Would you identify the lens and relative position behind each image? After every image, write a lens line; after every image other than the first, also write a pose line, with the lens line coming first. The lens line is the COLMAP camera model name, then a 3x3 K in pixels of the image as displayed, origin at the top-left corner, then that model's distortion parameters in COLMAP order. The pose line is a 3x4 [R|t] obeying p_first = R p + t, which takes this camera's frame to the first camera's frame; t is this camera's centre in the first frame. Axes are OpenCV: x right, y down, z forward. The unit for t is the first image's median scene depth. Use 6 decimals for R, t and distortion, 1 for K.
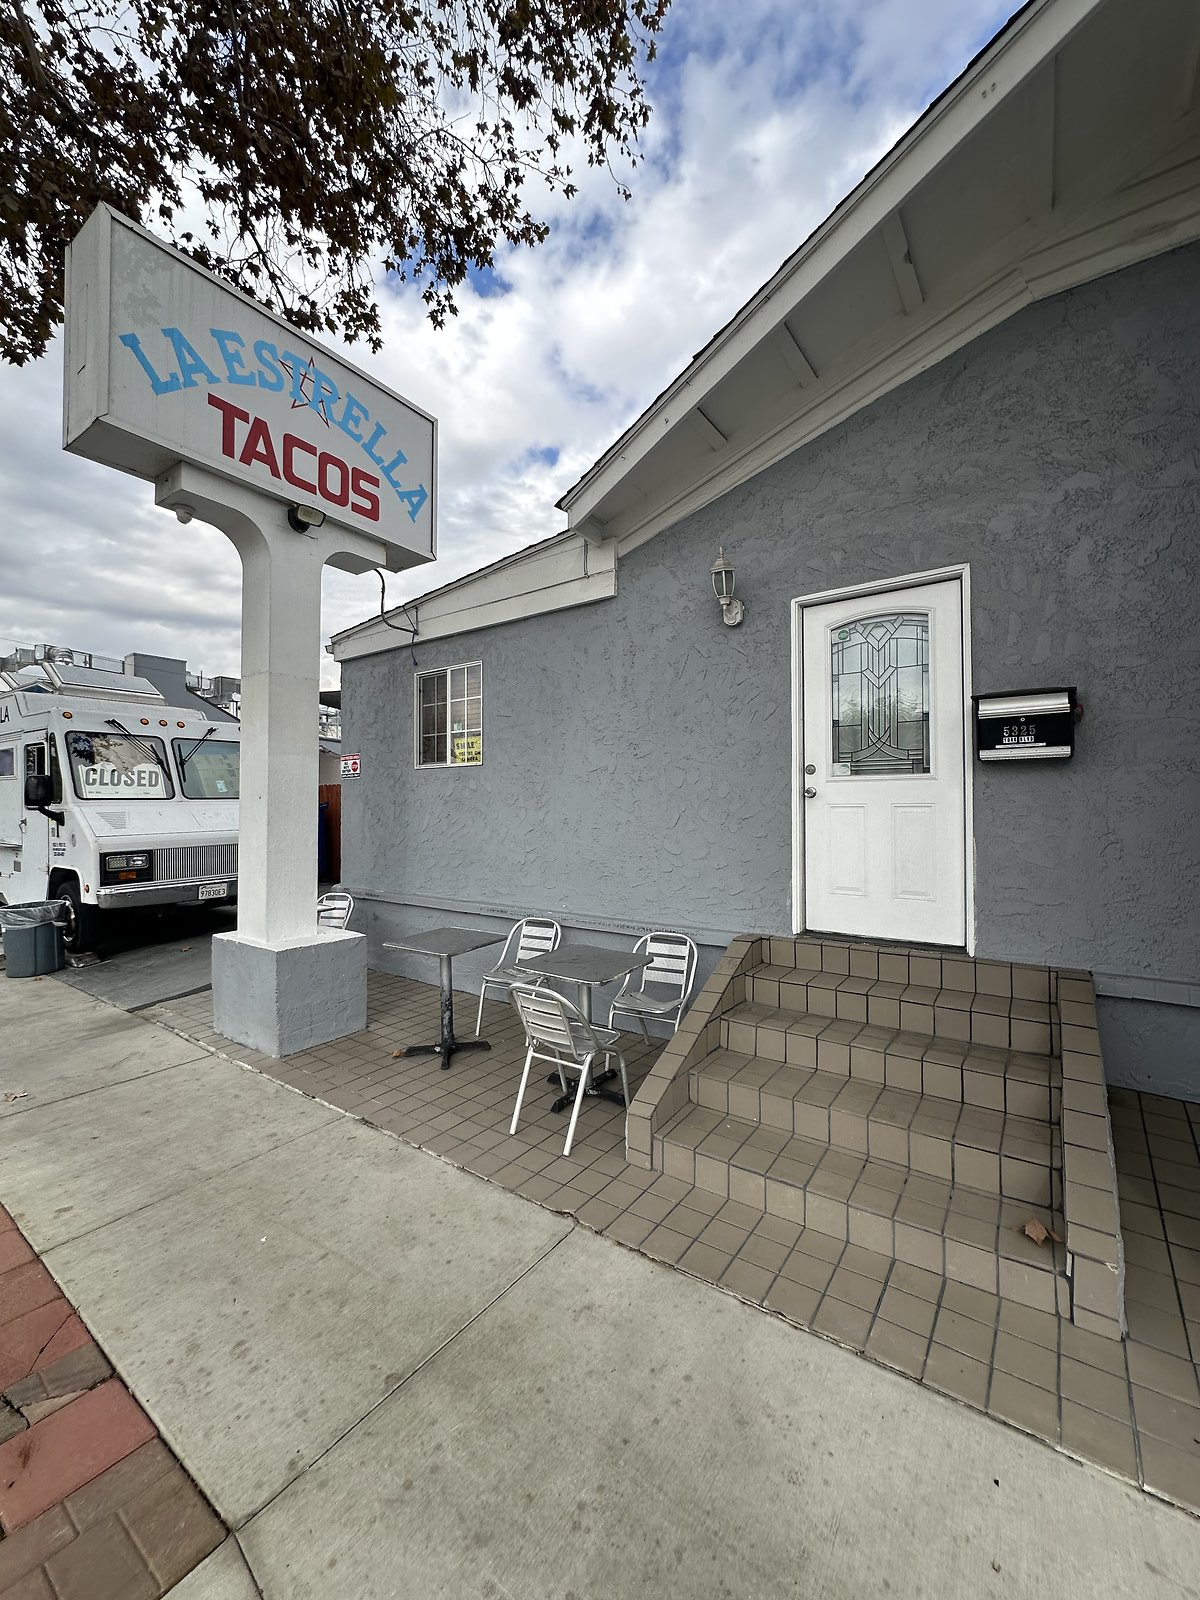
lens RADIAL K [[638.9, 0, 600.0], [0, 638.9, 800.0], [0, 0, 1]] dist [-0.004608, 0.000994]
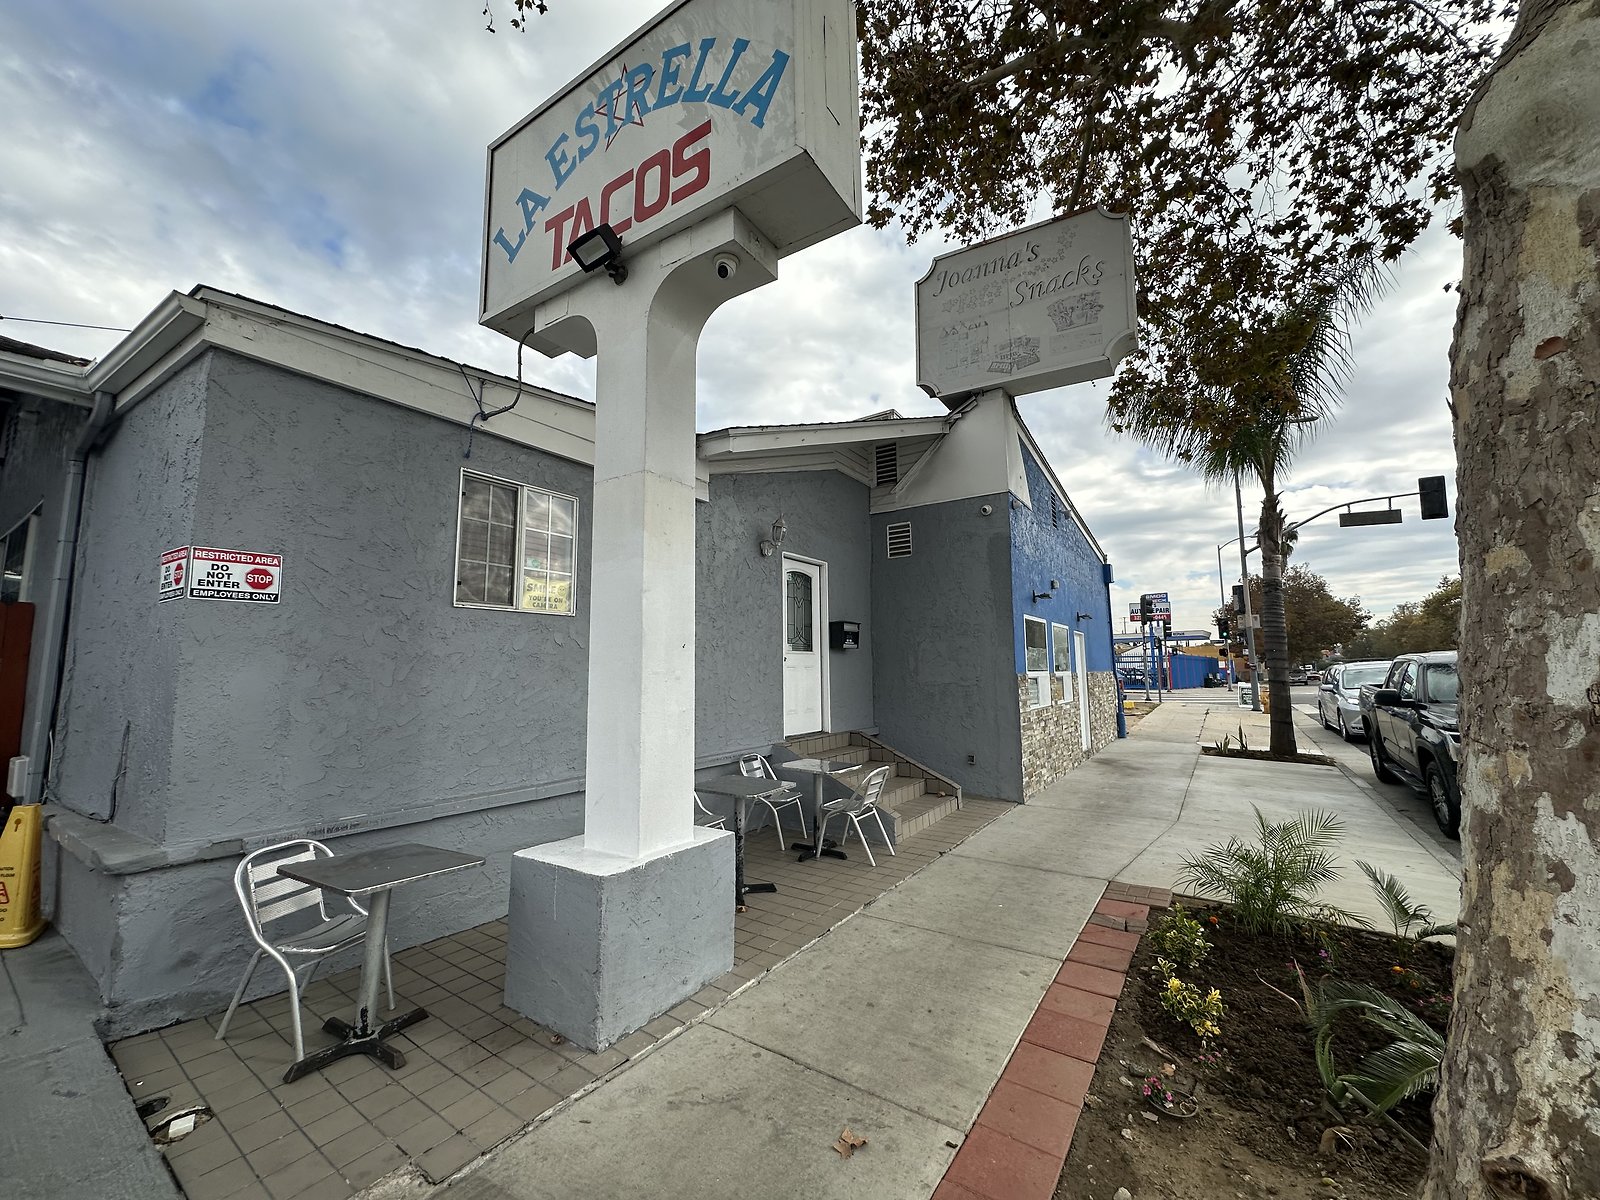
lens RADIAL K [[638.9, 0, 800.0], [0, 638.9, 602.7], [0, 0, 1]] dist [-0.004608, 0.000994]
pose [[-0.036994, 0.114678, 0.992714, -1.374622], [0.001425, 0.993399, -0.114704, 0.034423], [-0.999314, -0.002829, -0.036914, 0.946835]]
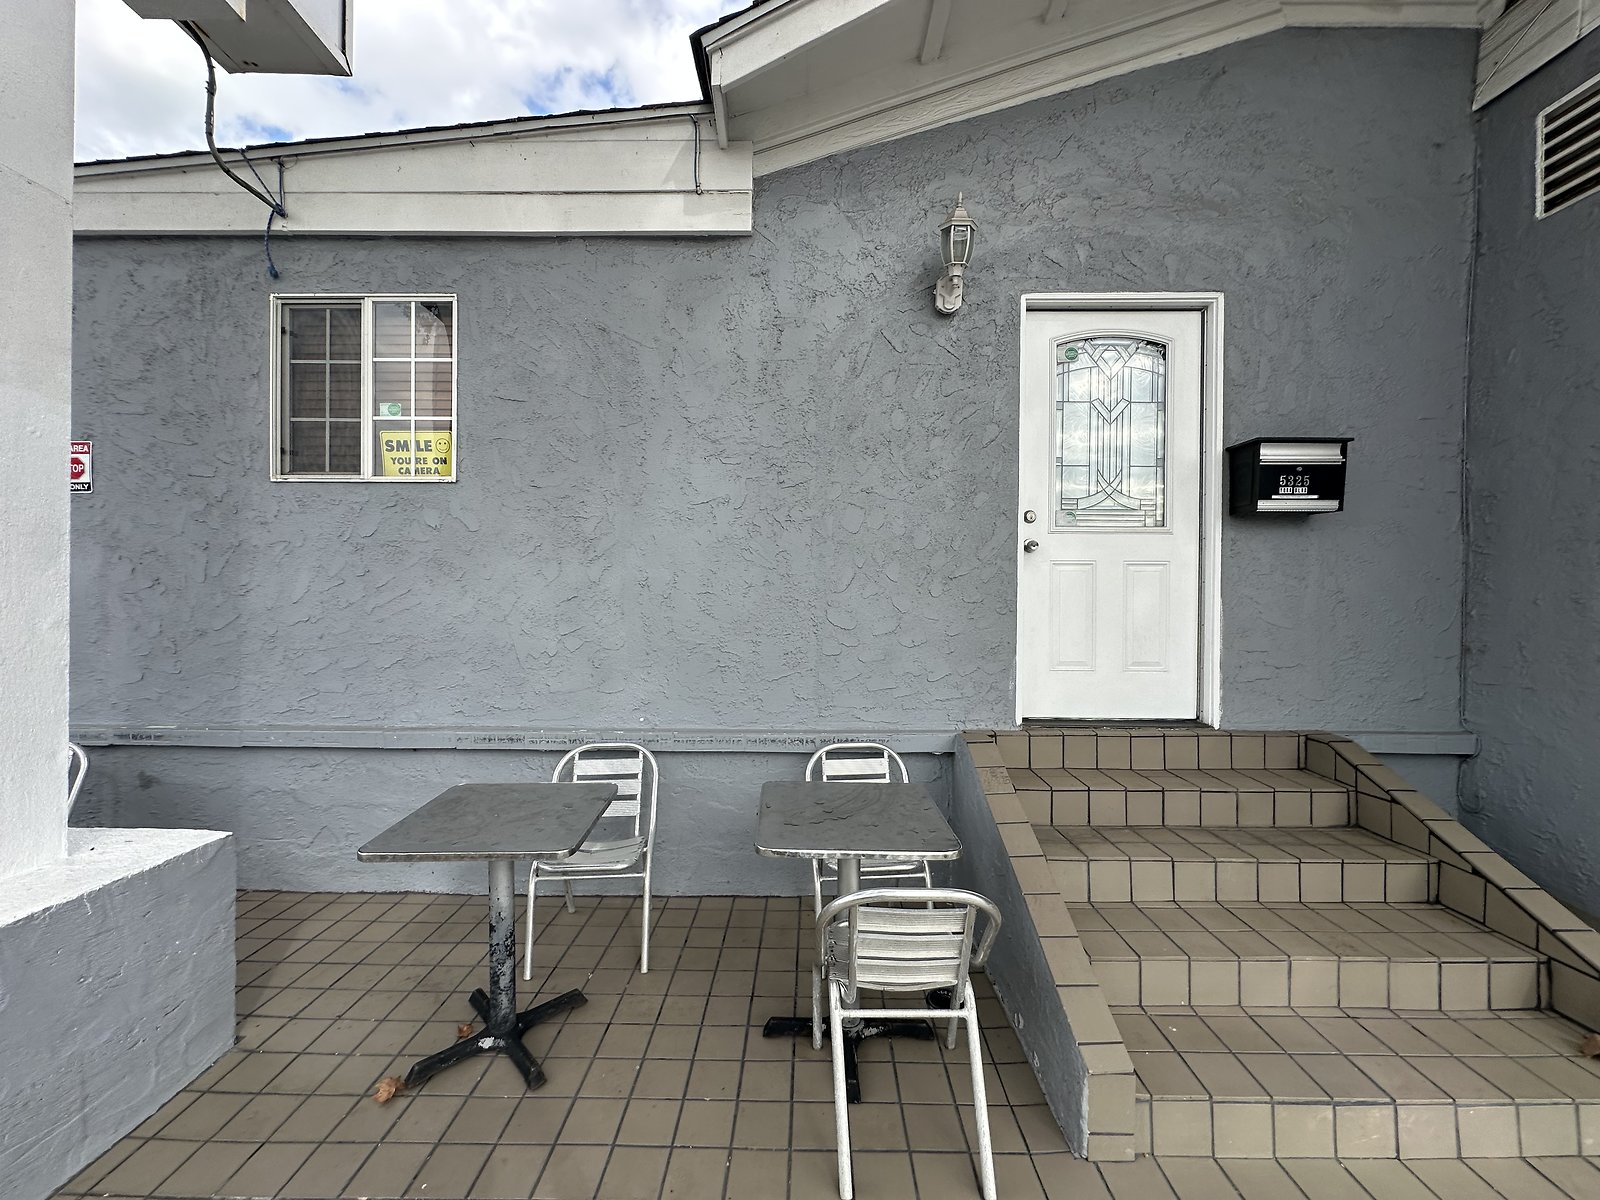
lens RADIAL K [[638.9, 0, 800.0], [0, 638.9, 602.7], [0, 0, 1]] dist [-0.004608, 0.000994]
pose [[0.816821, 0.003558, 0.576881, -0.338932], [-0.015975, 0.999737, 0.016452, 0.047327], [-0.576671, -0.022654, 0.816663, 0.479852]]
